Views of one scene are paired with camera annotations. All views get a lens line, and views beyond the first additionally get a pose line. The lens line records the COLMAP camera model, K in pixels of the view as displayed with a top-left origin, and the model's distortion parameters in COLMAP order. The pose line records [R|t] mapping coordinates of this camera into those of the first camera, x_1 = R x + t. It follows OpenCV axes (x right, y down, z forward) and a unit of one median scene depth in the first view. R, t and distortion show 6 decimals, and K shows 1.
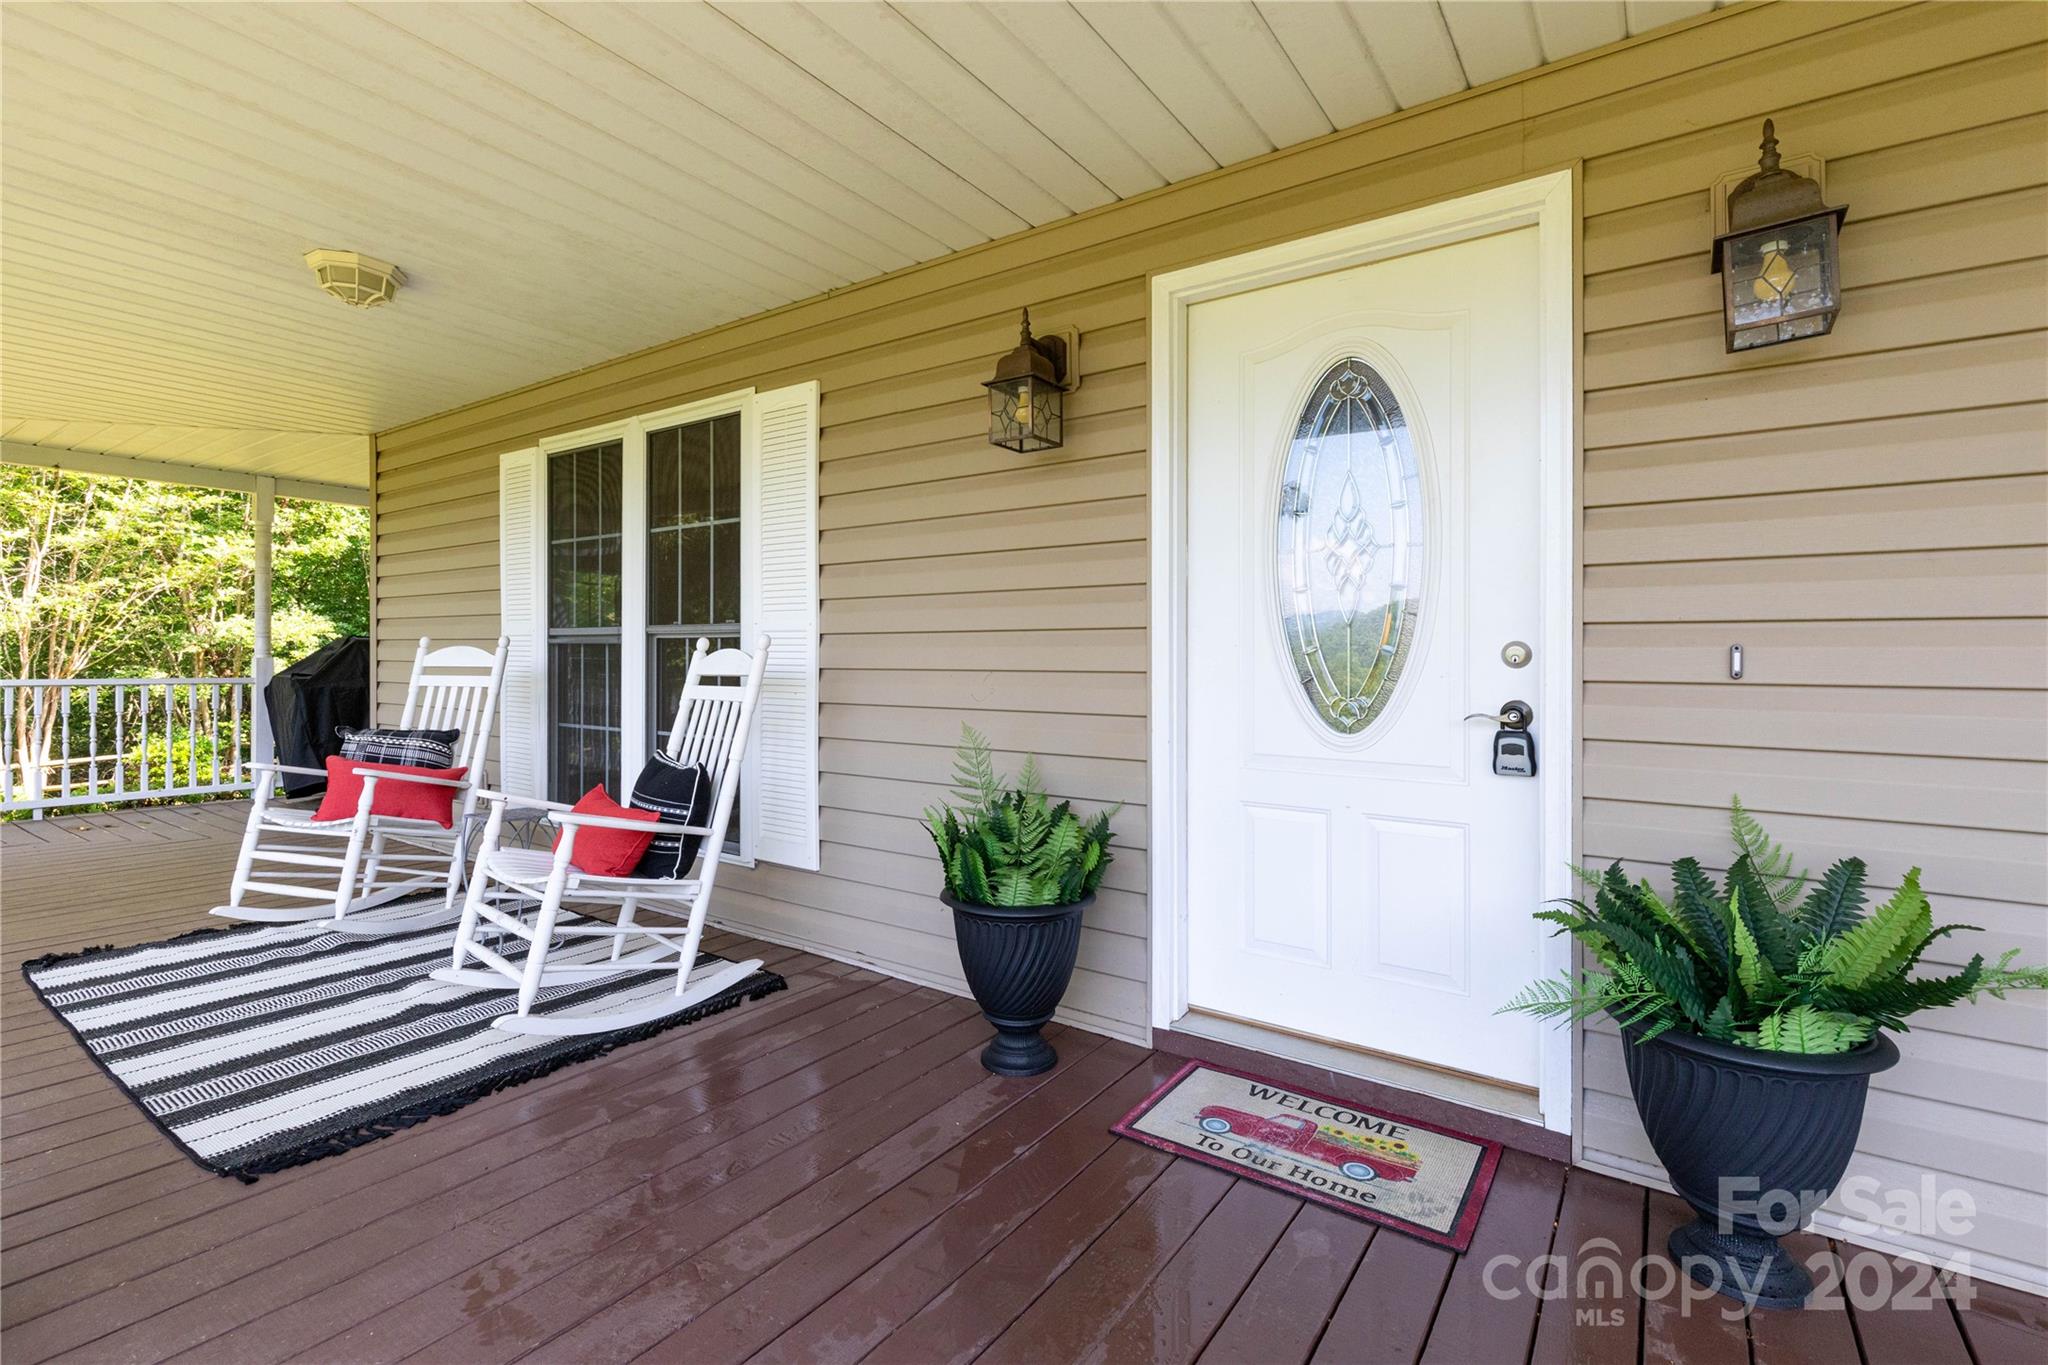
lens RADIAL K [[942.2, 0, 1022.9], [0, 942.2, 665.7], [0, 0, 1]] dist [0.003619, -0.000130]
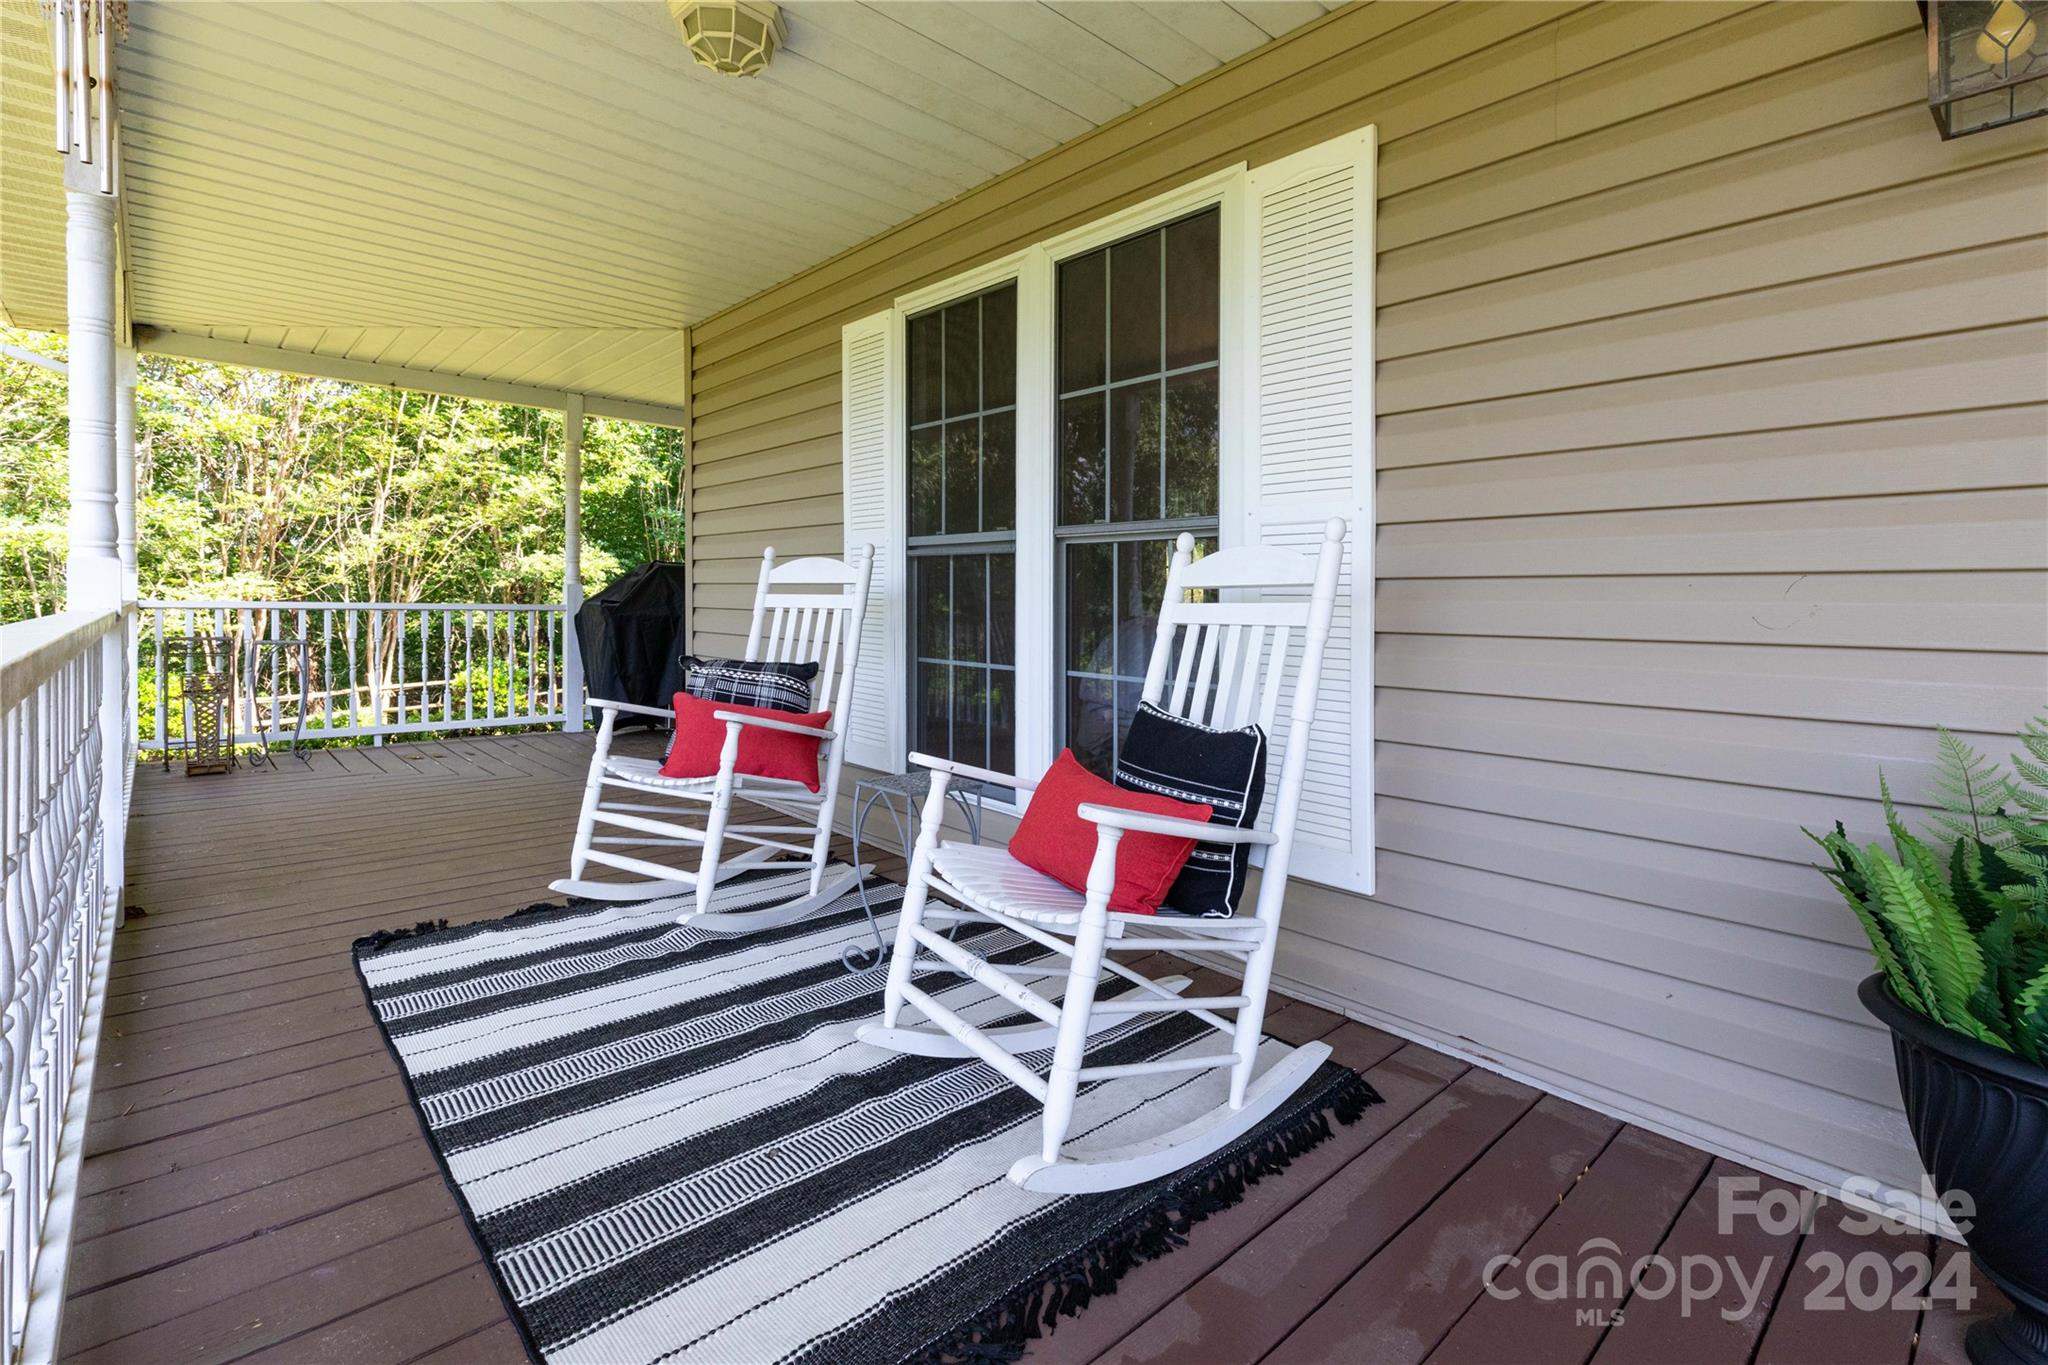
lens RADIAL K [[942.2, 0, 1004.4], [0, 942.2, 626.6], [0, 0, 1]] dist [0.003619, -0.000130]
pose [[0.974580, 0.012131, -0.223713, -0.278616], [-0.008274, 0.999801, 0.018172, 0.022919], [0.223889, -0.015859, 0.974486, 0.282269]]
